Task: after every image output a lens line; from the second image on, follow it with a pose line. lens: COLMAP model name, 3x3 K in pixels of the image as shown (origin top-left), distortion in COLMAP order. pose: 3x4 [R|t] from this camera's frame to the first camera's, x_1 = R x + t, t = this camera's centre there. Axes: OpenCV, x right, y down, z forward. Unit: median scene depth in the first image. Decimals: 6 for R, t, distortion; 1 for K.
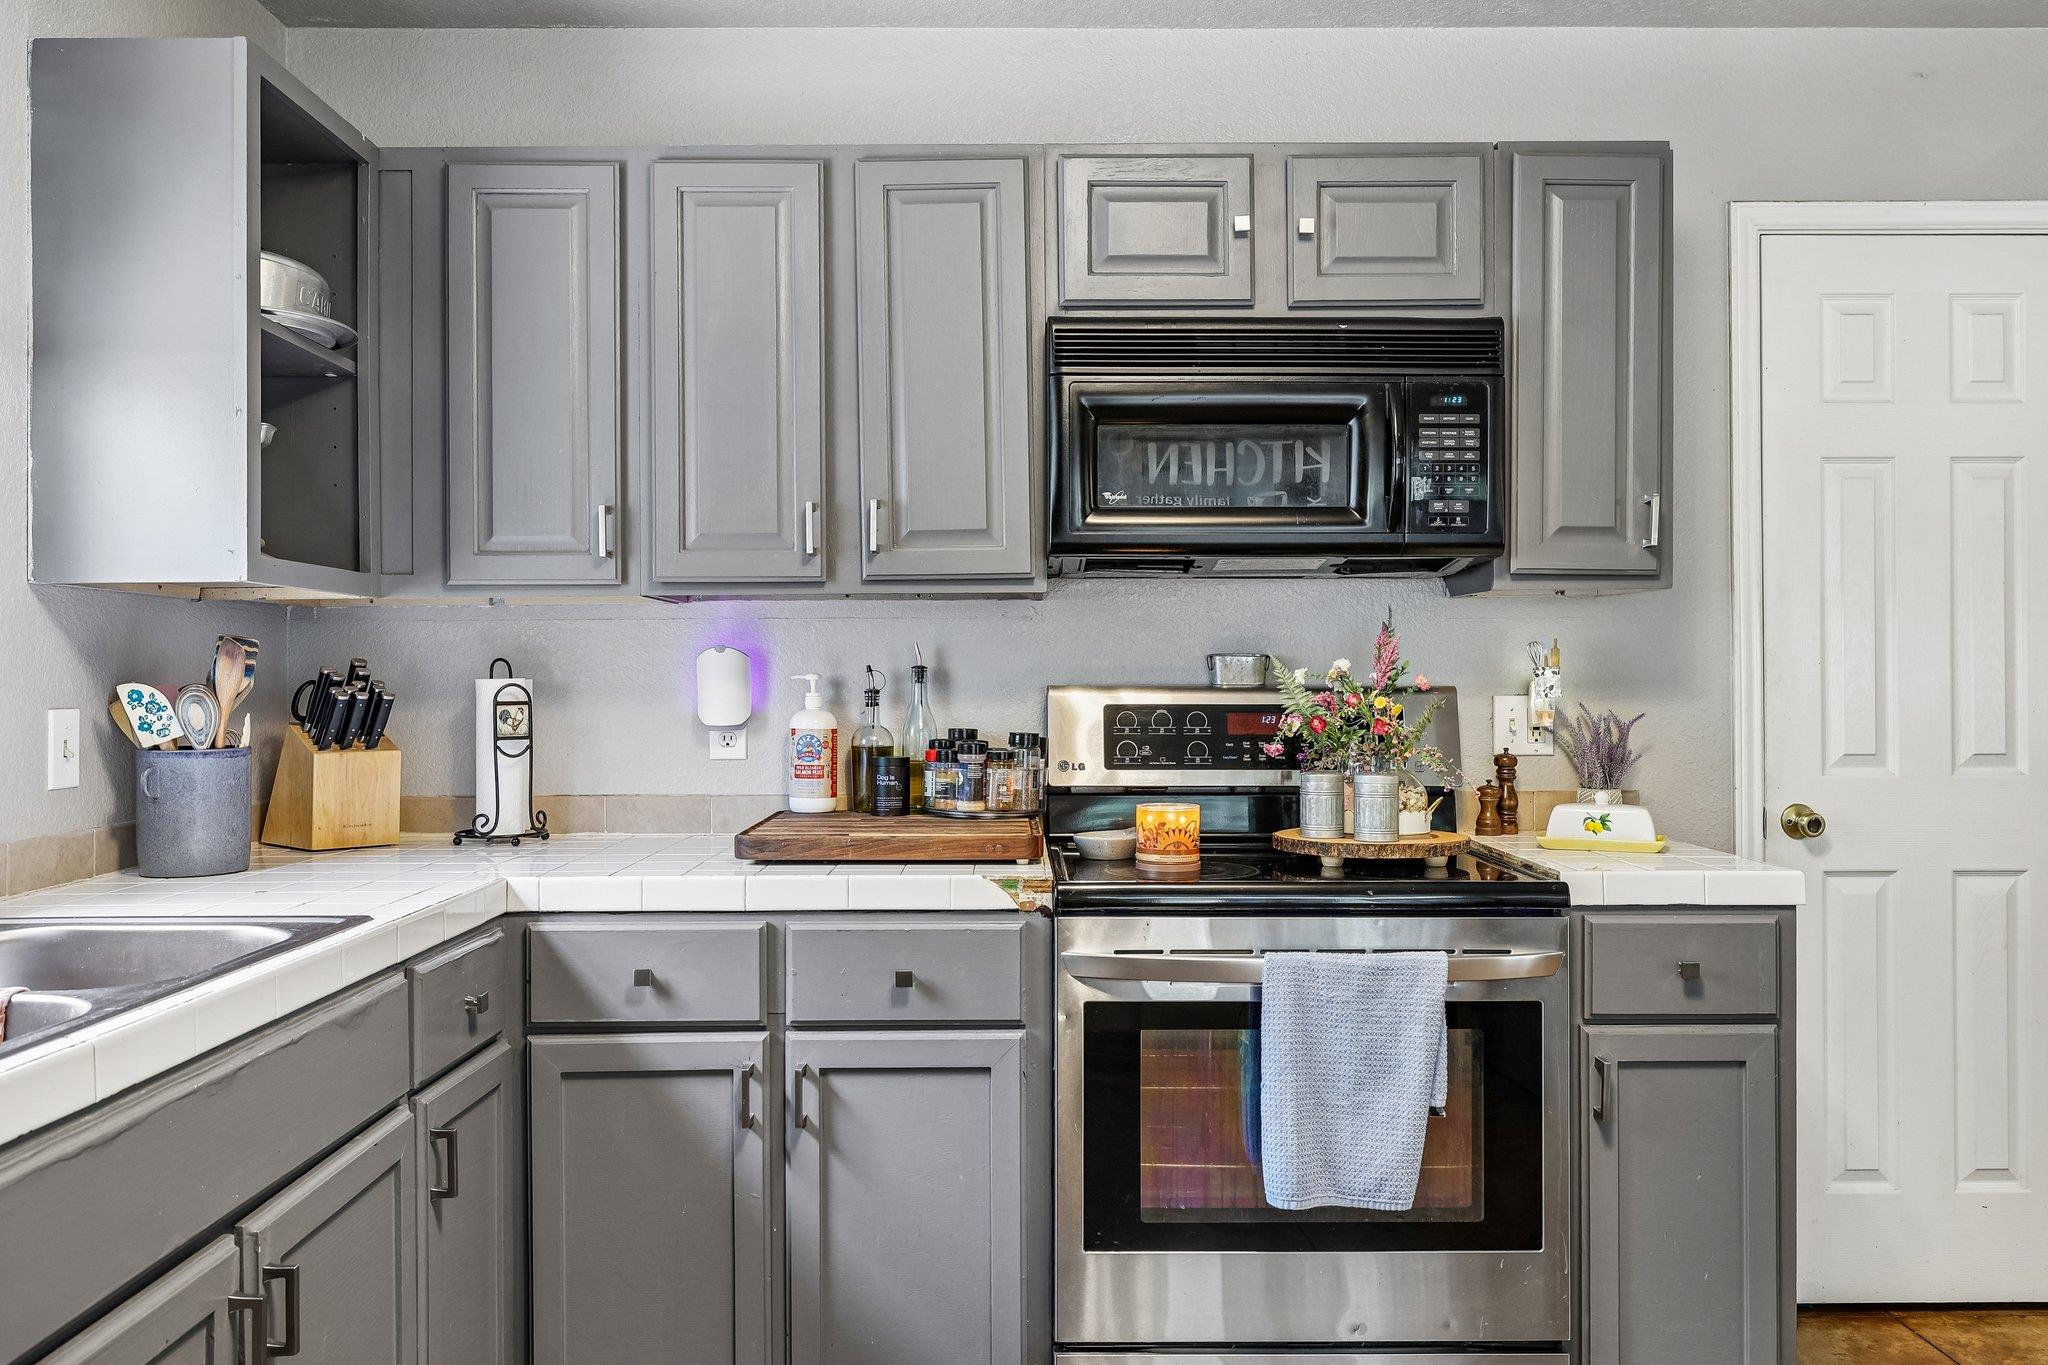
lens RADIAL K [[1521.6, 0, 1029.8], [0, 1521.6, 665.9], [0, 0, 1]] dist [-0.002884, 0.001552]
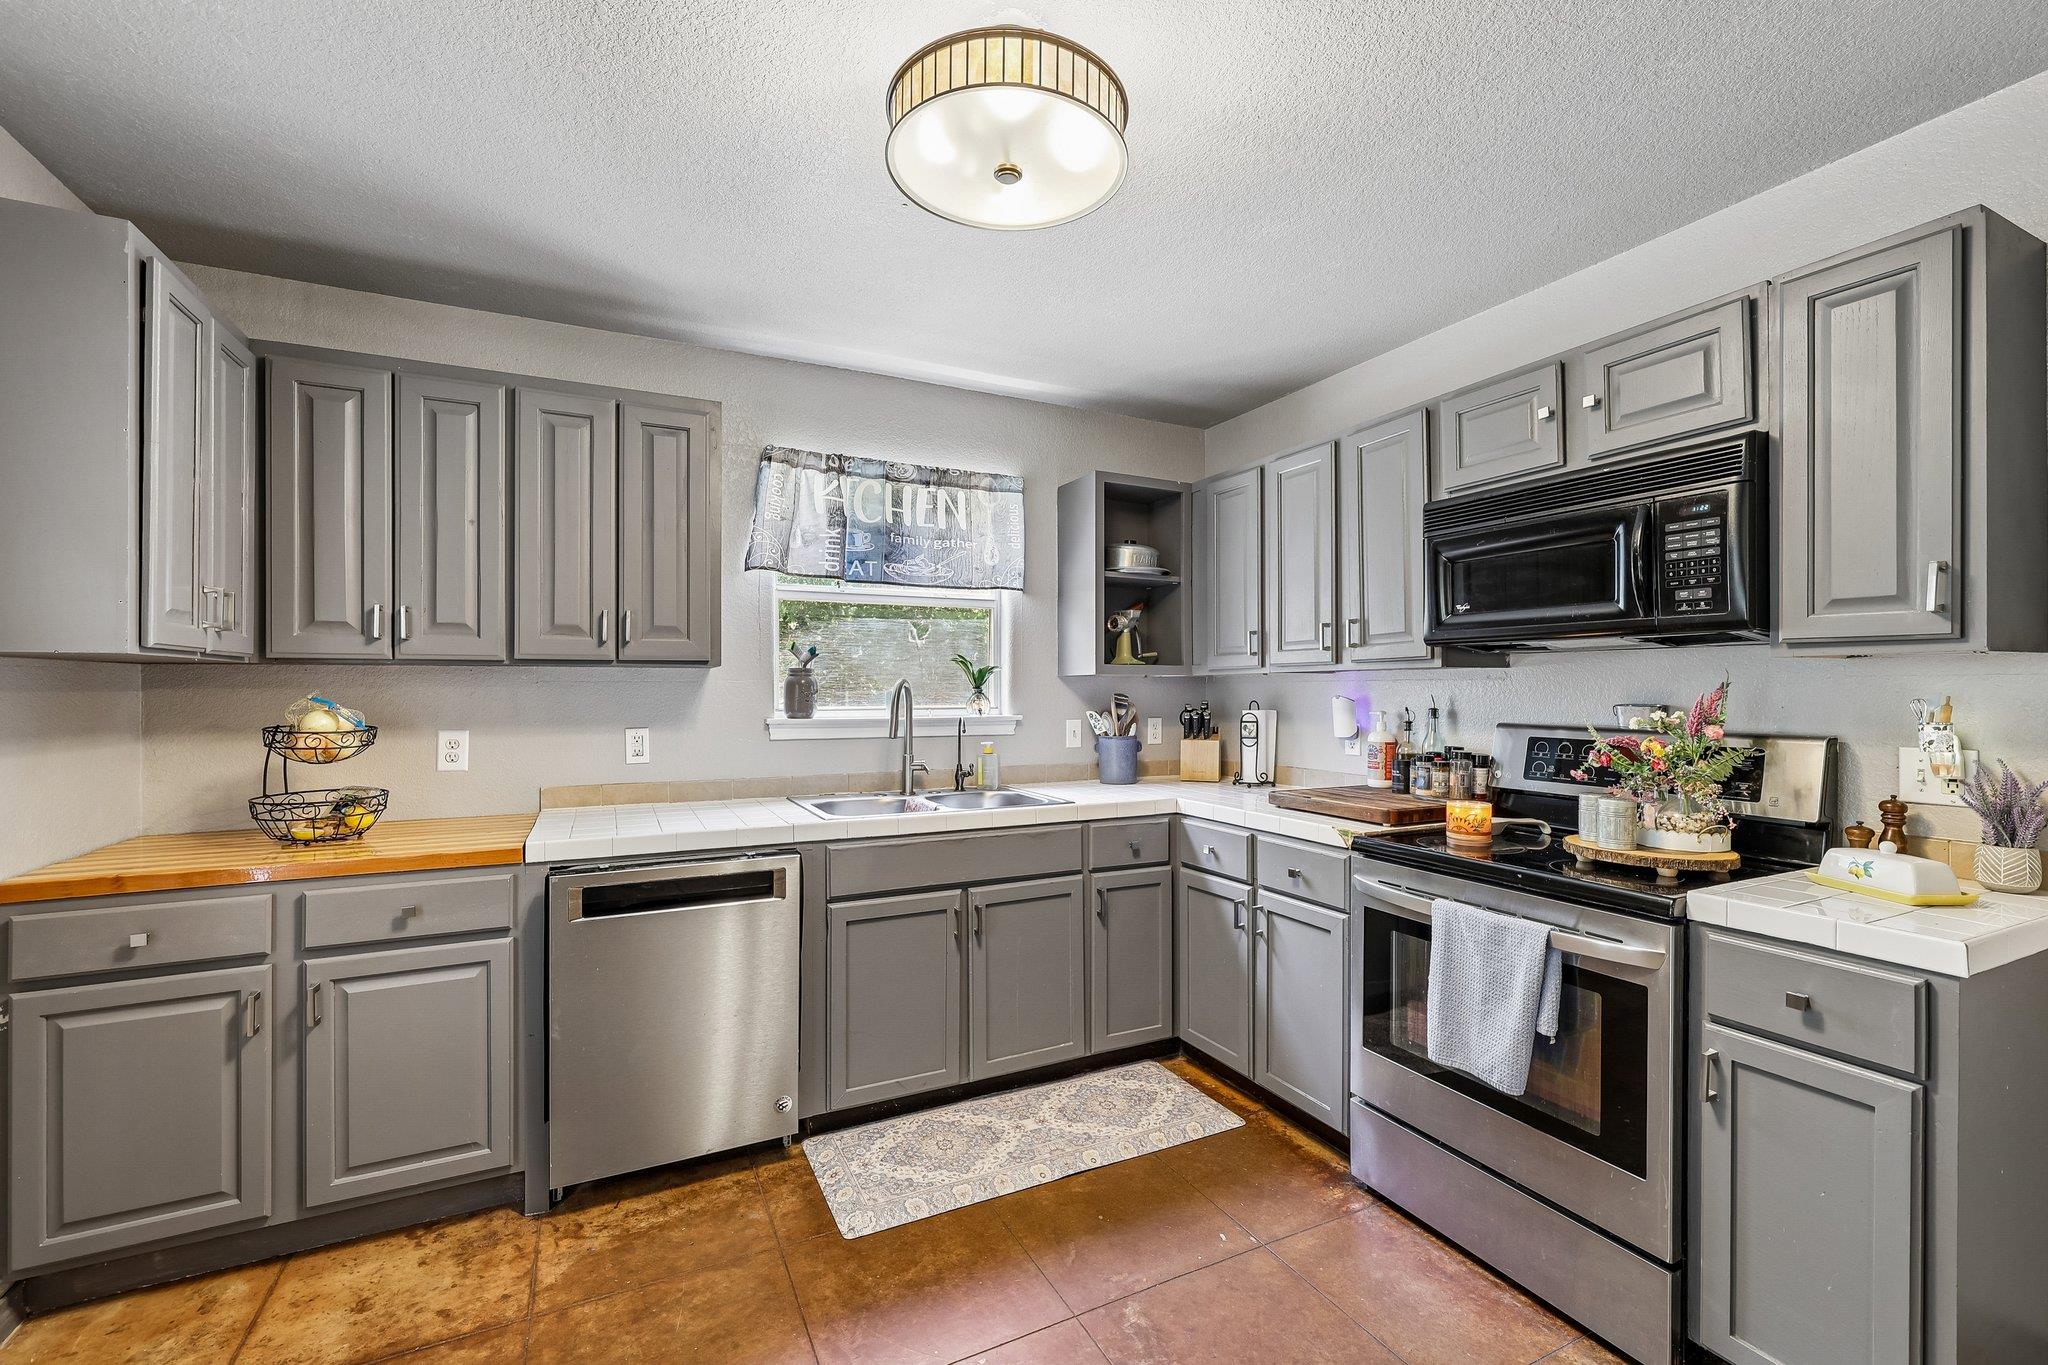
lens RADIAL K [[864.8, 0, 1029.1], [0, 864.8, 686.0], [0, 0, 1]] dist [-0.002222, 0.000918]
pose [[0.440506, -0.000523, -0.897750, 0.665542], [0.005685, 0.999981, 0.002207, -0.032698], [0.897732, -0.006076, 0.440500, 0.186829]]
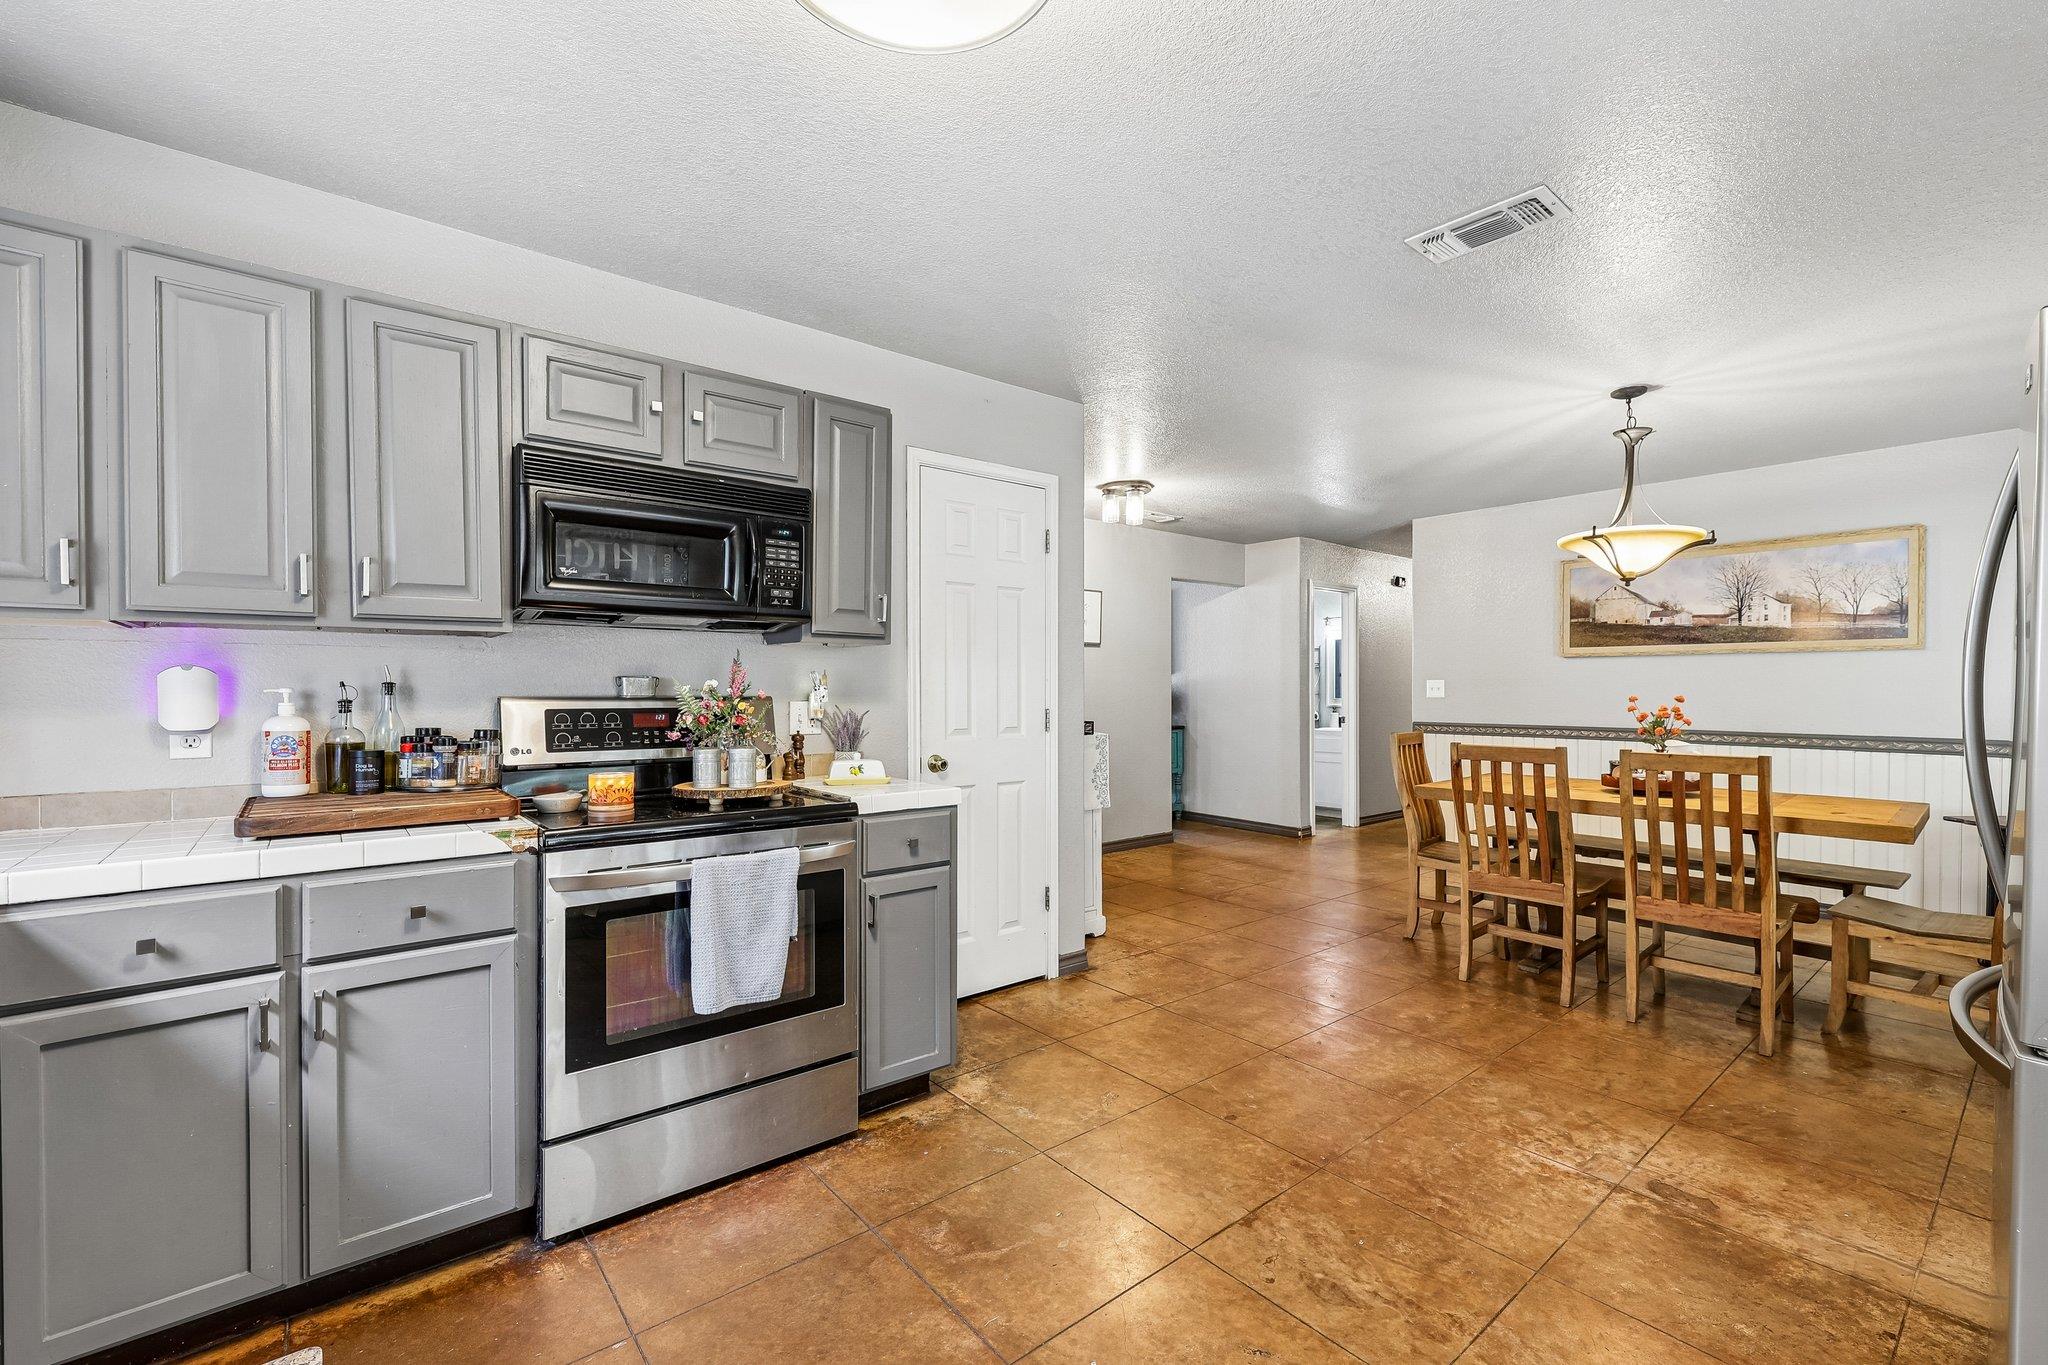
lens RADIAL K [[864.8, 0, 1030.2], [0, 864.8, 690.4], [0, 0, 1]] dist [-0.002222, 0.000918]
pose [[0.777367, 0.000965, 0.629047, -0.125421], [-0.005493, 0.999971, 0.005254, -0.000031], [-0.629024, -0.007539, 0.777350, 0.047266]]
